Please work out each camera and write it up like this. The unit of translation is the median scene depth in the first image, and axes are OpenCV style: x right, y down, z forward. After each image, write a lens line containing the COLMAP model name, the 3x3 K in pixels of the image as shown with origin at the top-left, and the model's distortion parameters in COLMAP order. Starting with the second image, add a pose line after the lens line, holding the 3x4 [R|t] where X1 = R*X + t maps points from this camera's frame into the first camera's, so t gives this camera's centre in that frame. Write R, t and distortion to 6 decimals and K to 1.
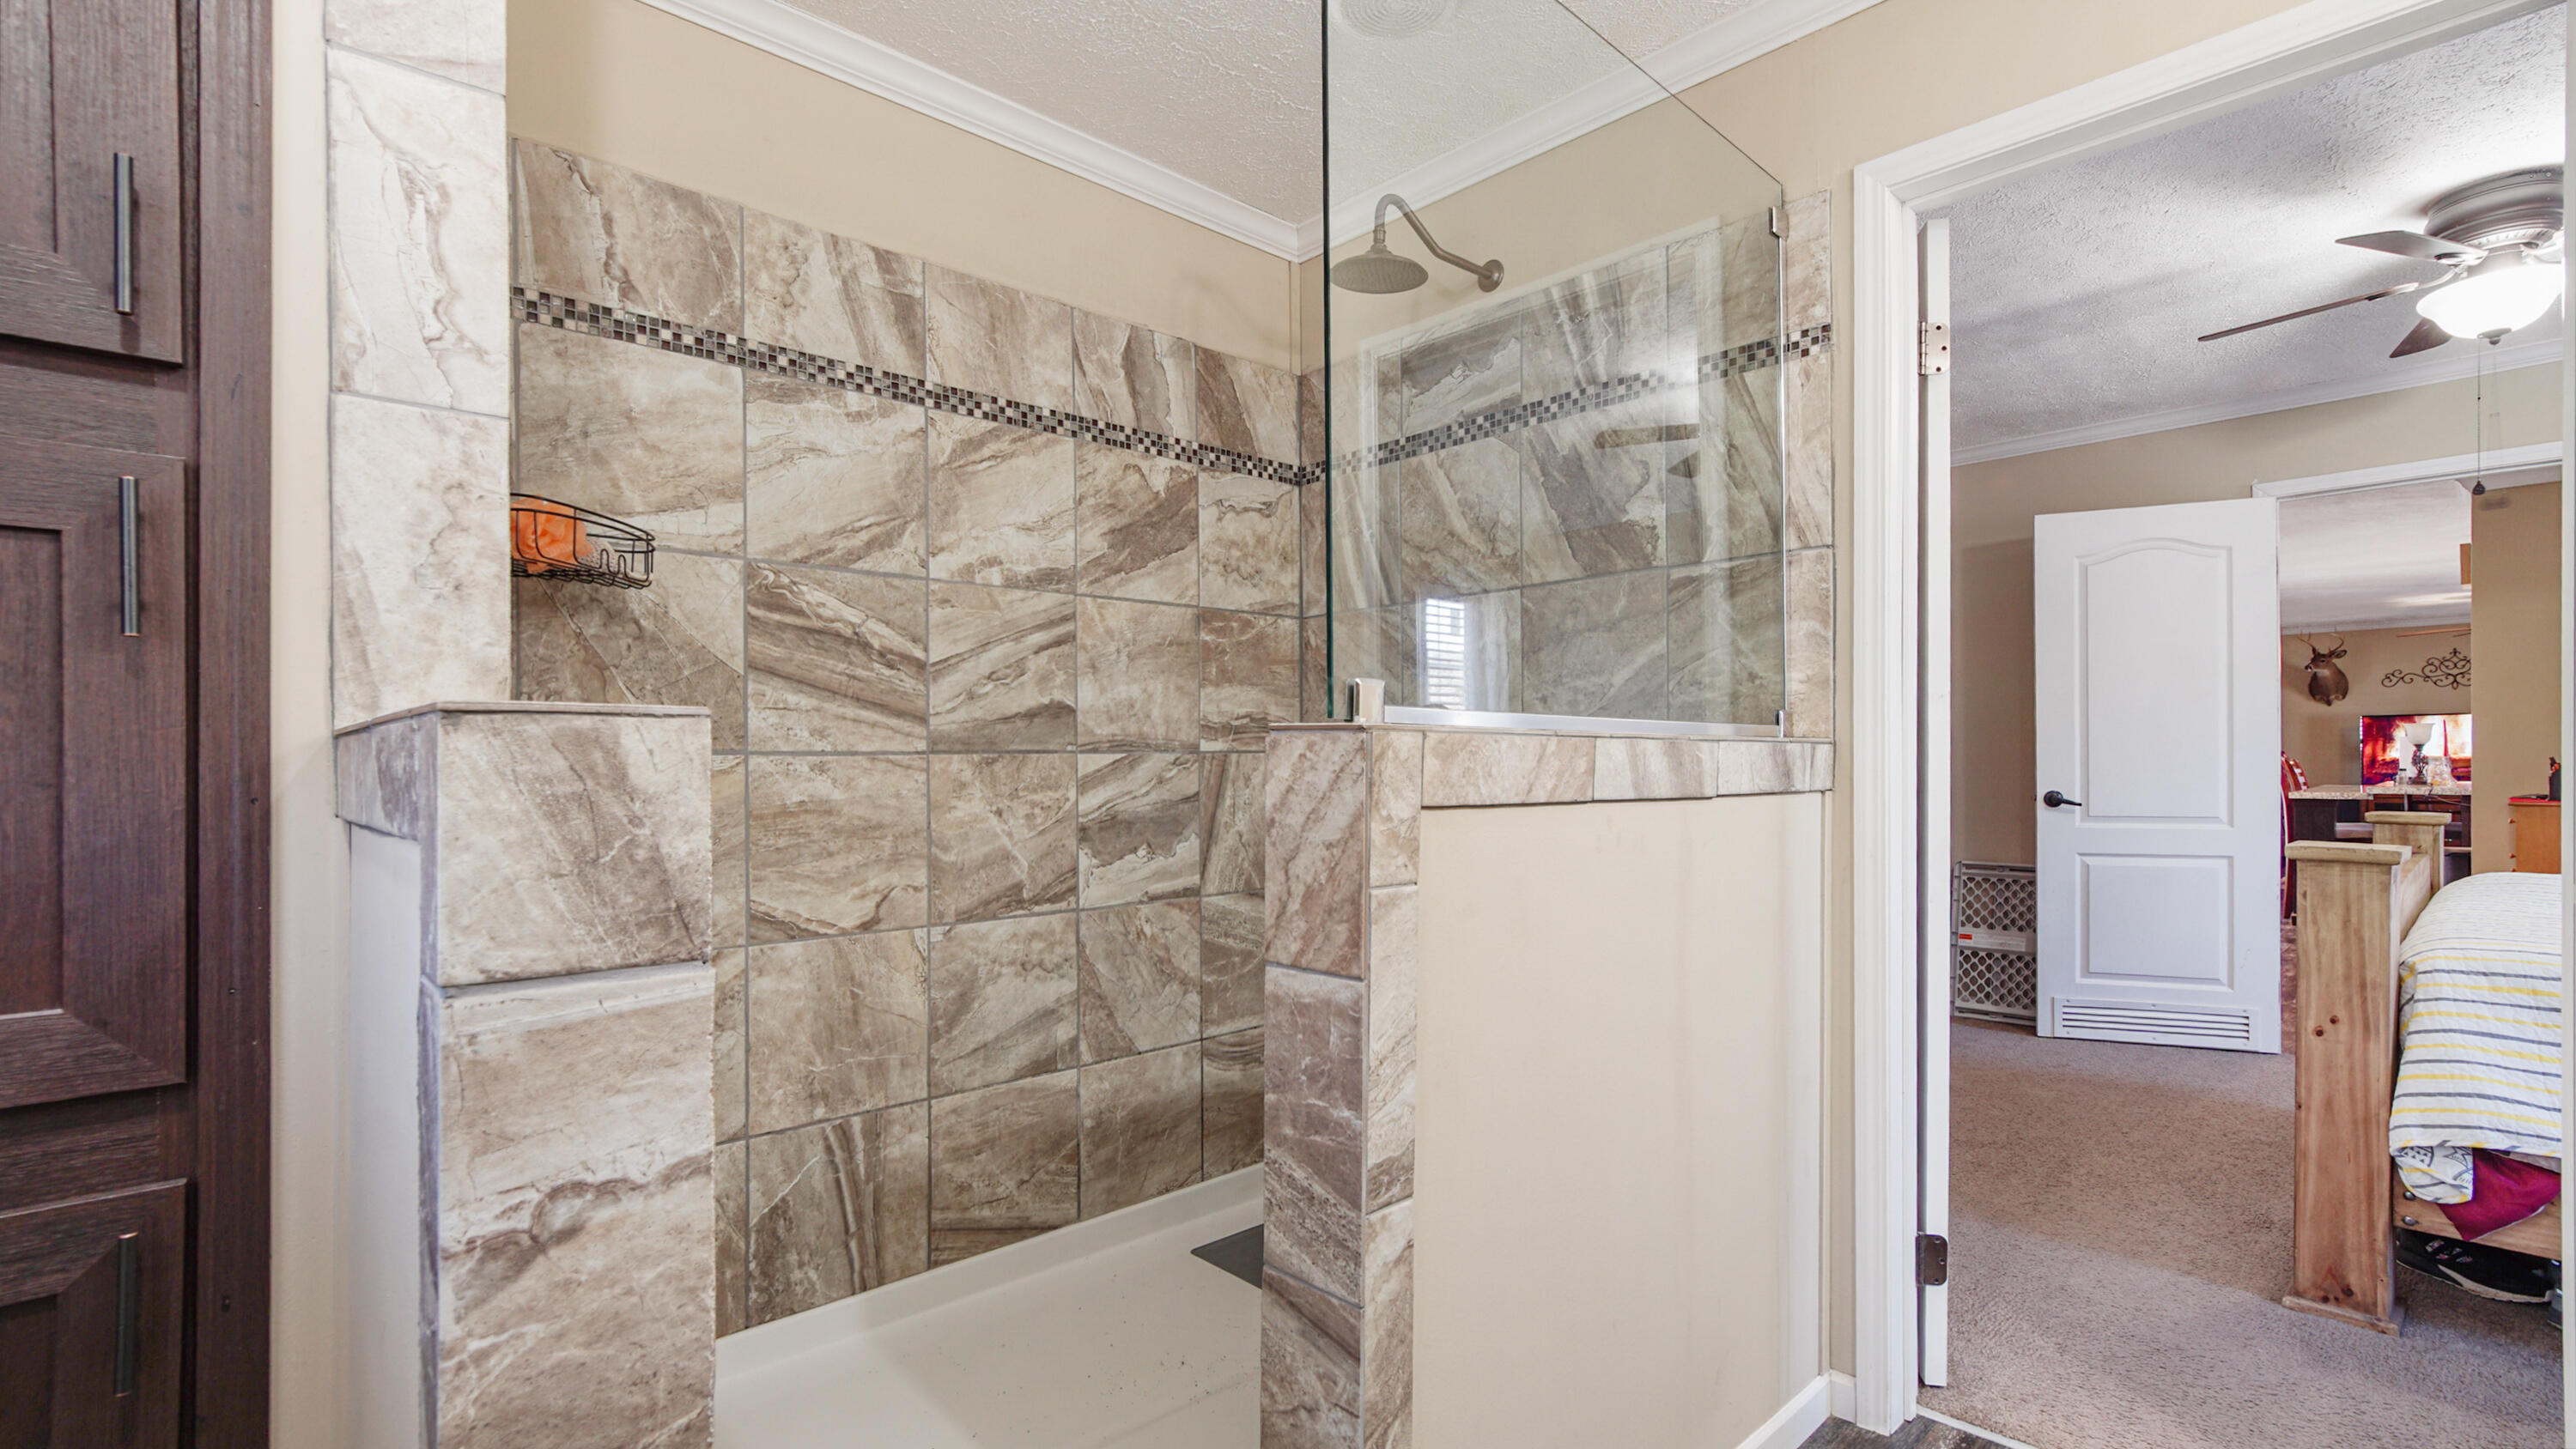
lens RADIAL K [[1174.5, 0, 1303.9], [0, 1174.5, 769.5], [0, 0, 1]] dist [-0.019783, 0.000433]
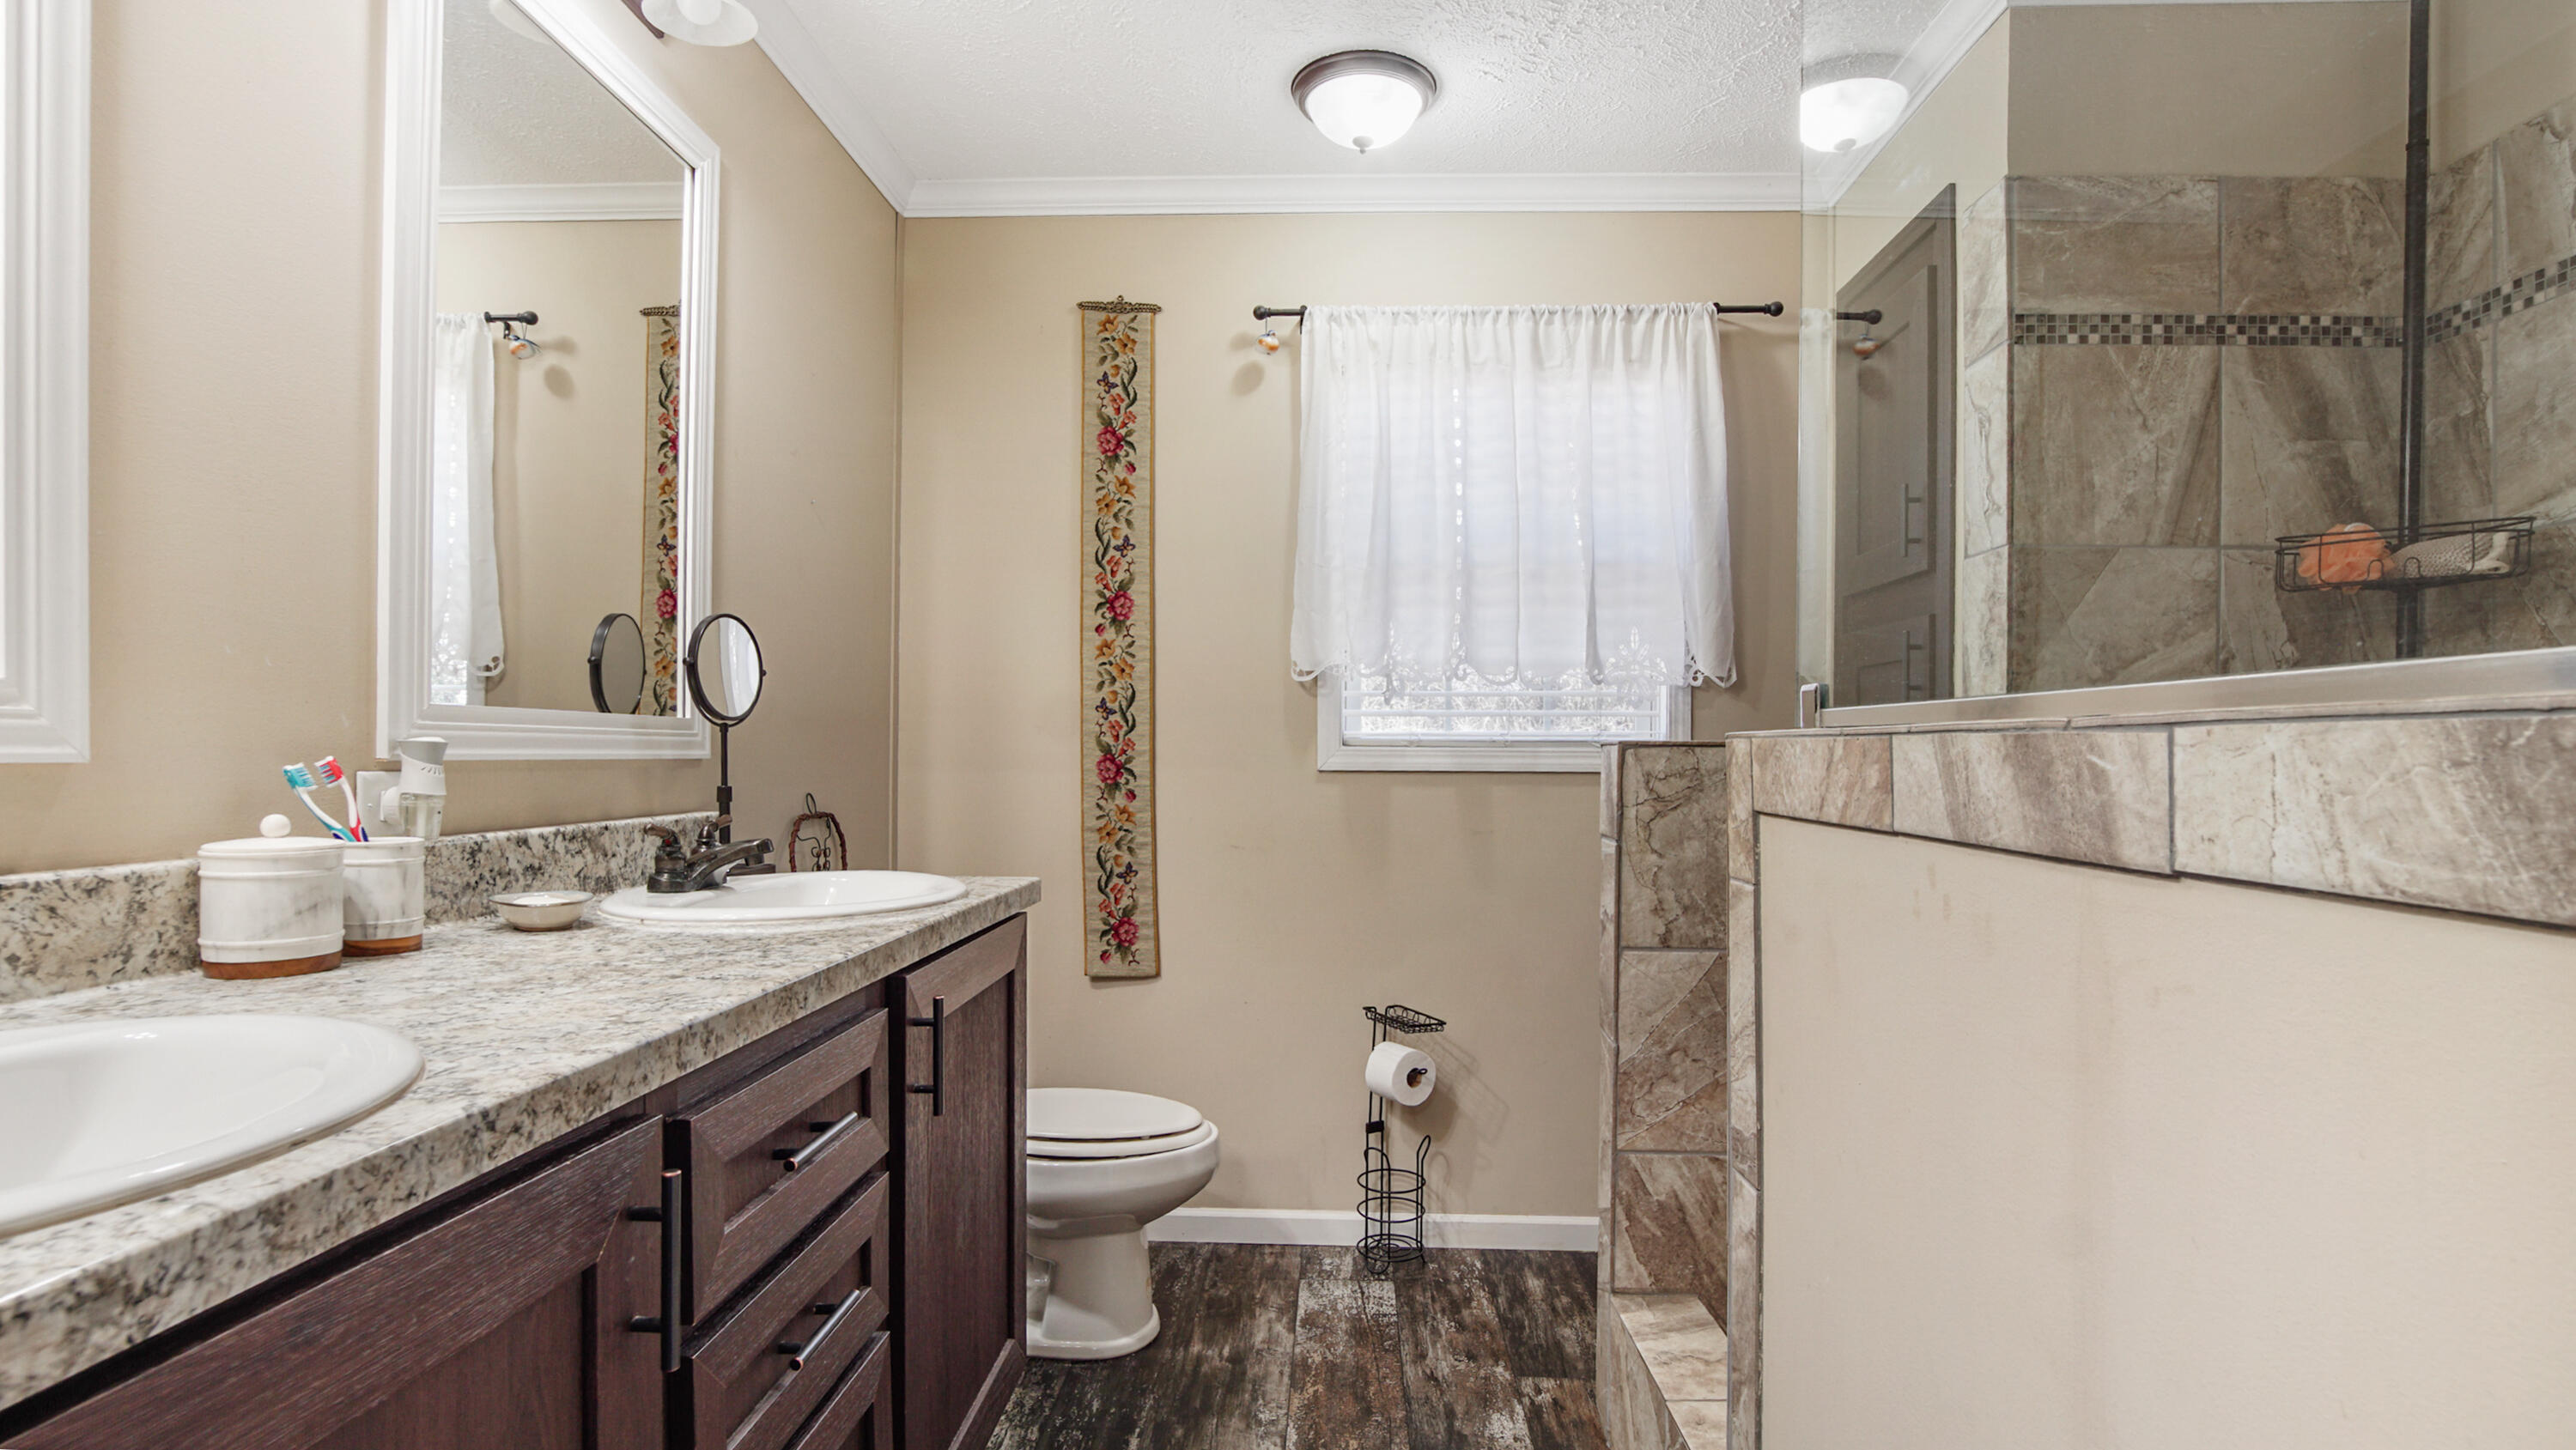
lens RADIAL K [[1174.5, 0, 1303.9], [0, 1174.5, 770.0], [0, 0, 1]] dist [-0.019783, 0.000433]
pose [[-0.711961, 0.008767, -0.702164, 0.821968], [-0.006420, 0.999799, 0.018992, -0.015693], [0.702190, 0.018029, -0.711761, 1.089608]]
